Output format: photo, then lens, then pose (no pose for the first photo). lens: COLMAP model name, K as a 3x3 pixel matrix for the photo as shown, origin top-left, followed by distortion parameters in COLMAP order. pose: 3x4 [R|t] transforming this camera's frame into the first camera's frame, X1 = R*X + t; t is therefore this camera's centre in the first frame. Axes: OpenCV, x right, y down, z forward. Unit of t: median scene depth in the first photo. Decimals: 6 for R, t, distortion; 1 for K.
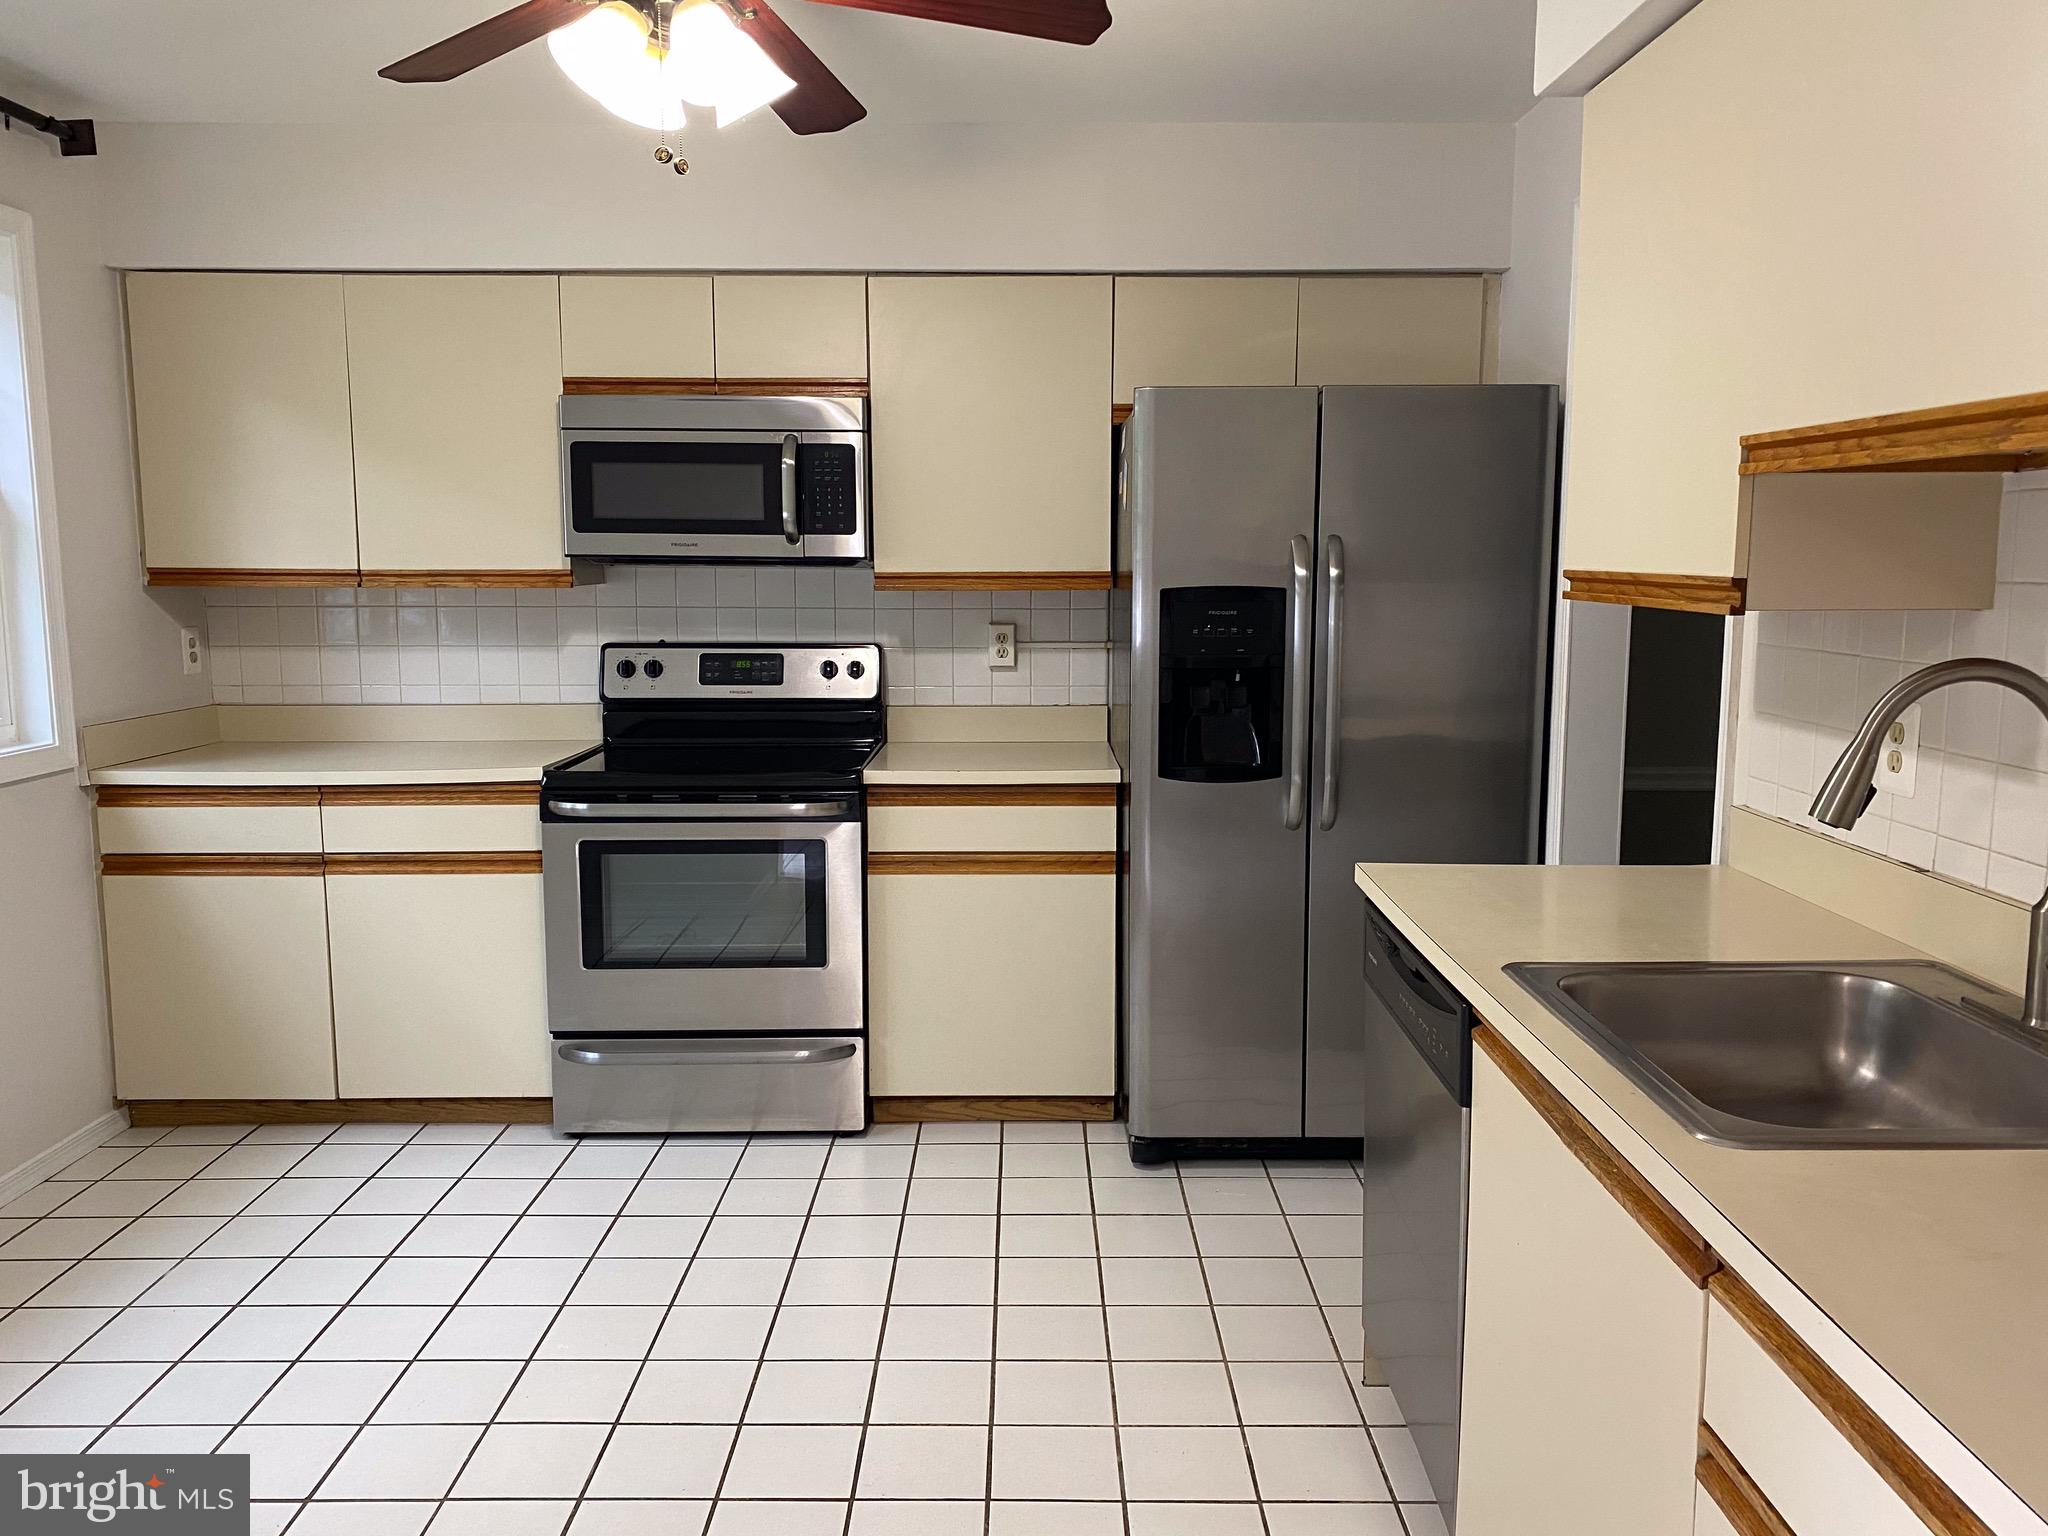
lens RADIAL K [[1553.4, 0, 1037.2], [0, 1553.4, 768.4], [0, 0, 1]] dist [0.045542, -0.052213]
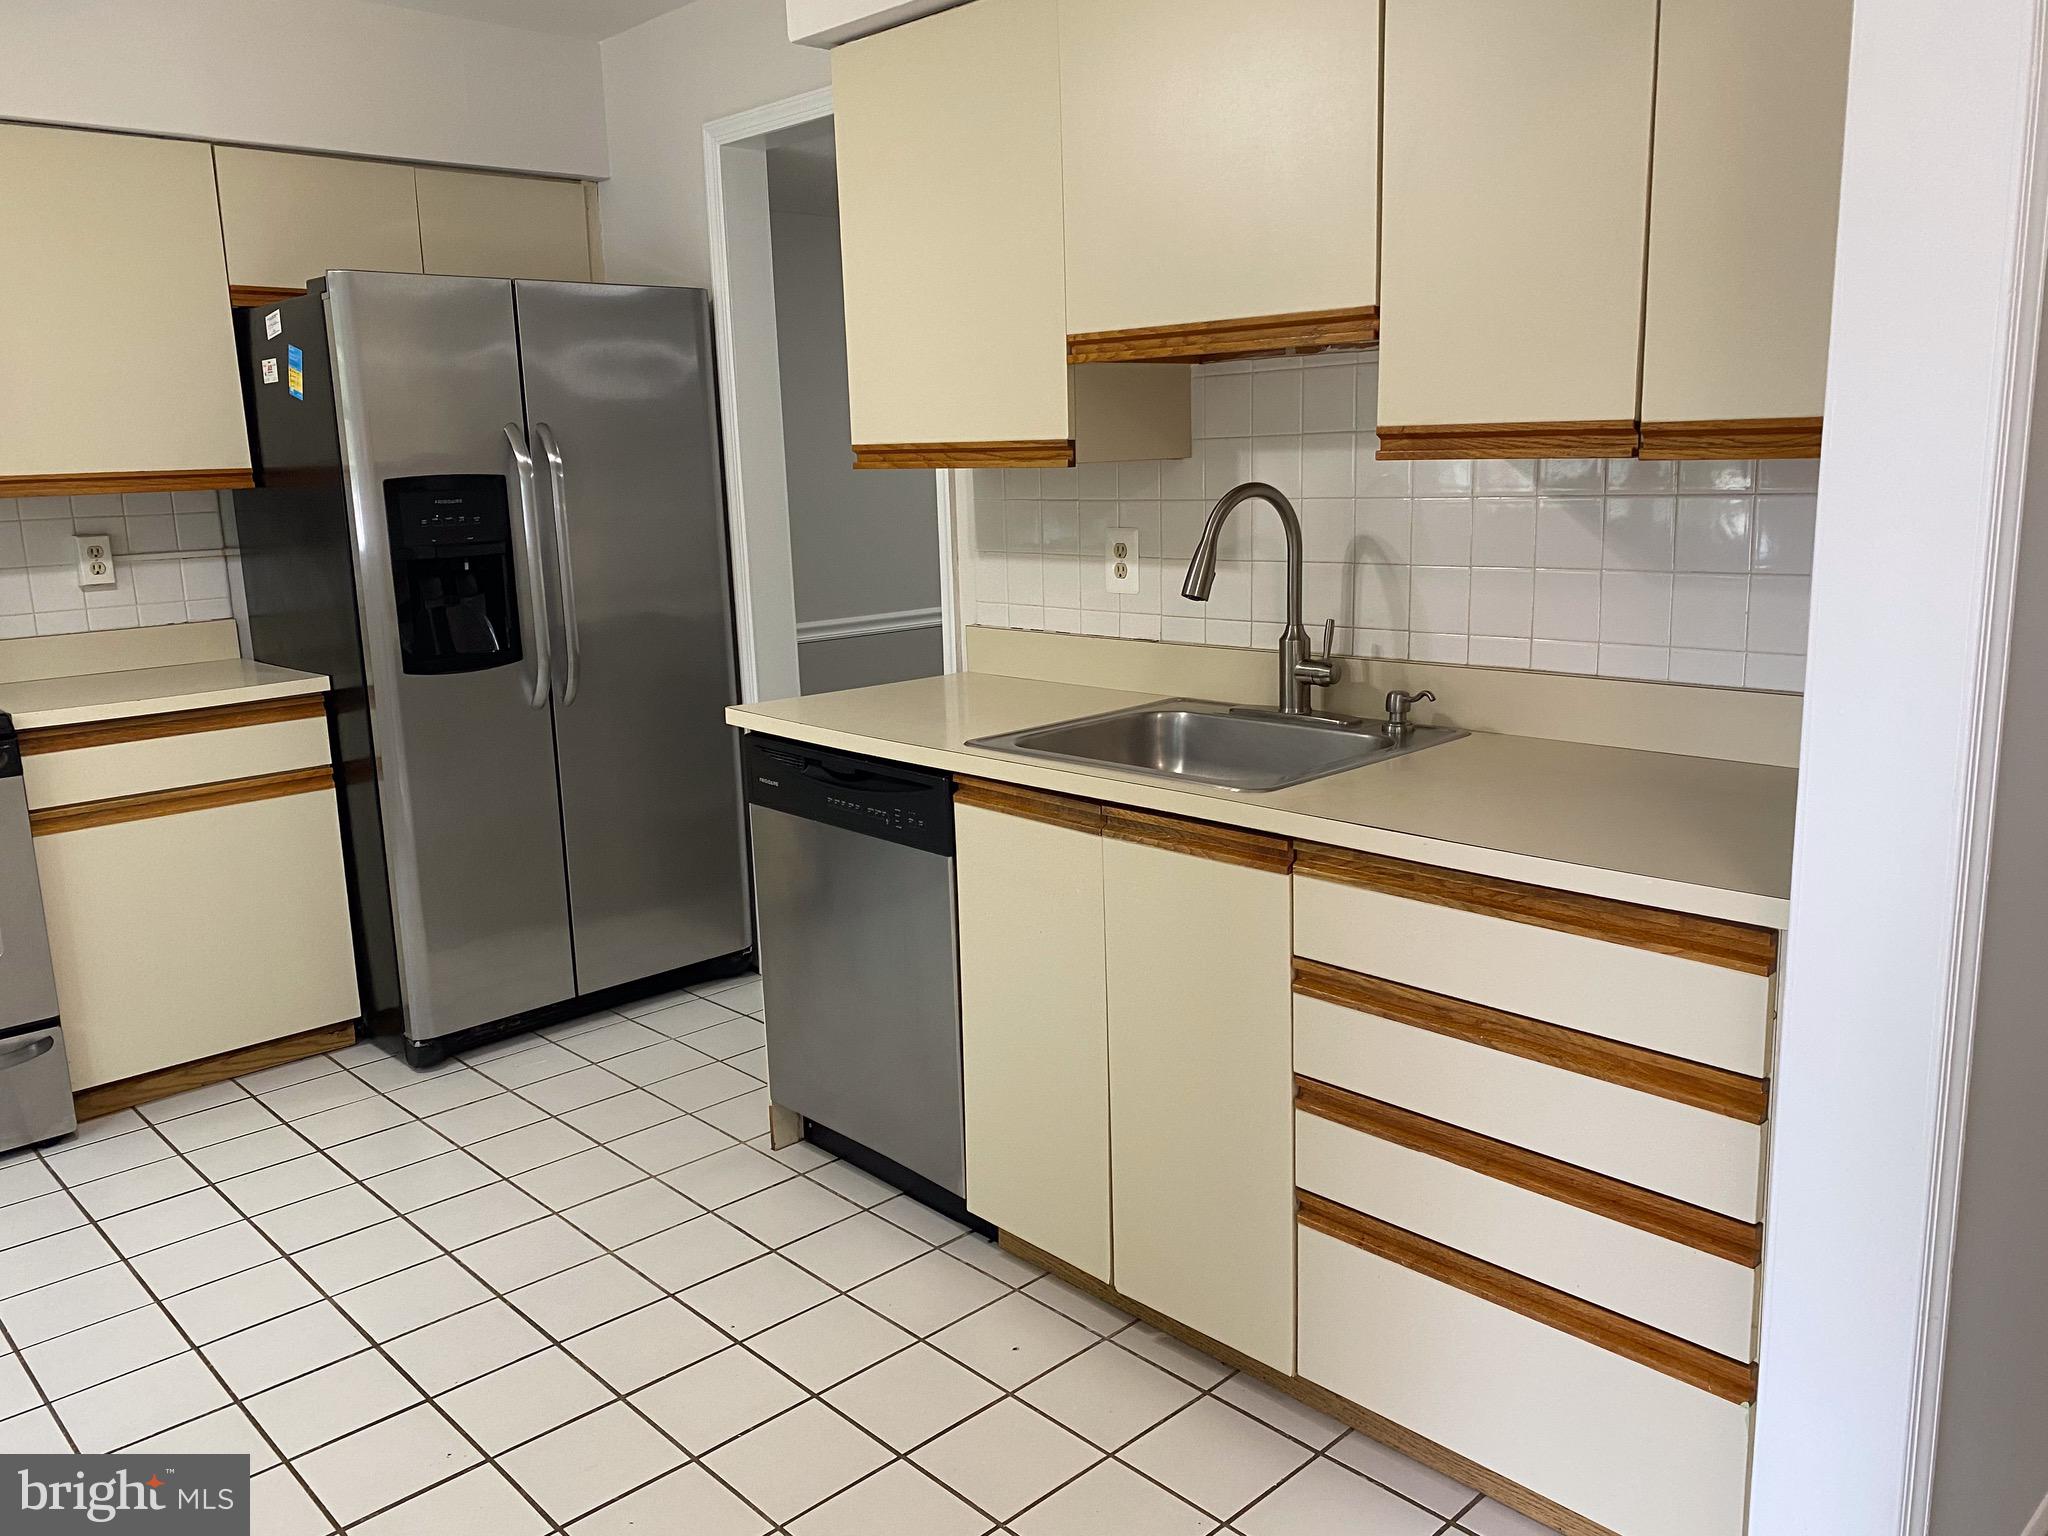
lens RADIAL K [[1553.4, 0, 1021.2], [0, 1553.4, 760.2], [0, 0, 1]] dist [0.045542, -0.052213]
pose [[0.731598, -0.154980, 0.663886, -0.291335], [0.122291, 0.987856, 0.095846, 0.011802], [-0.670678, 0.011067, 0.741666, 0.004760]]
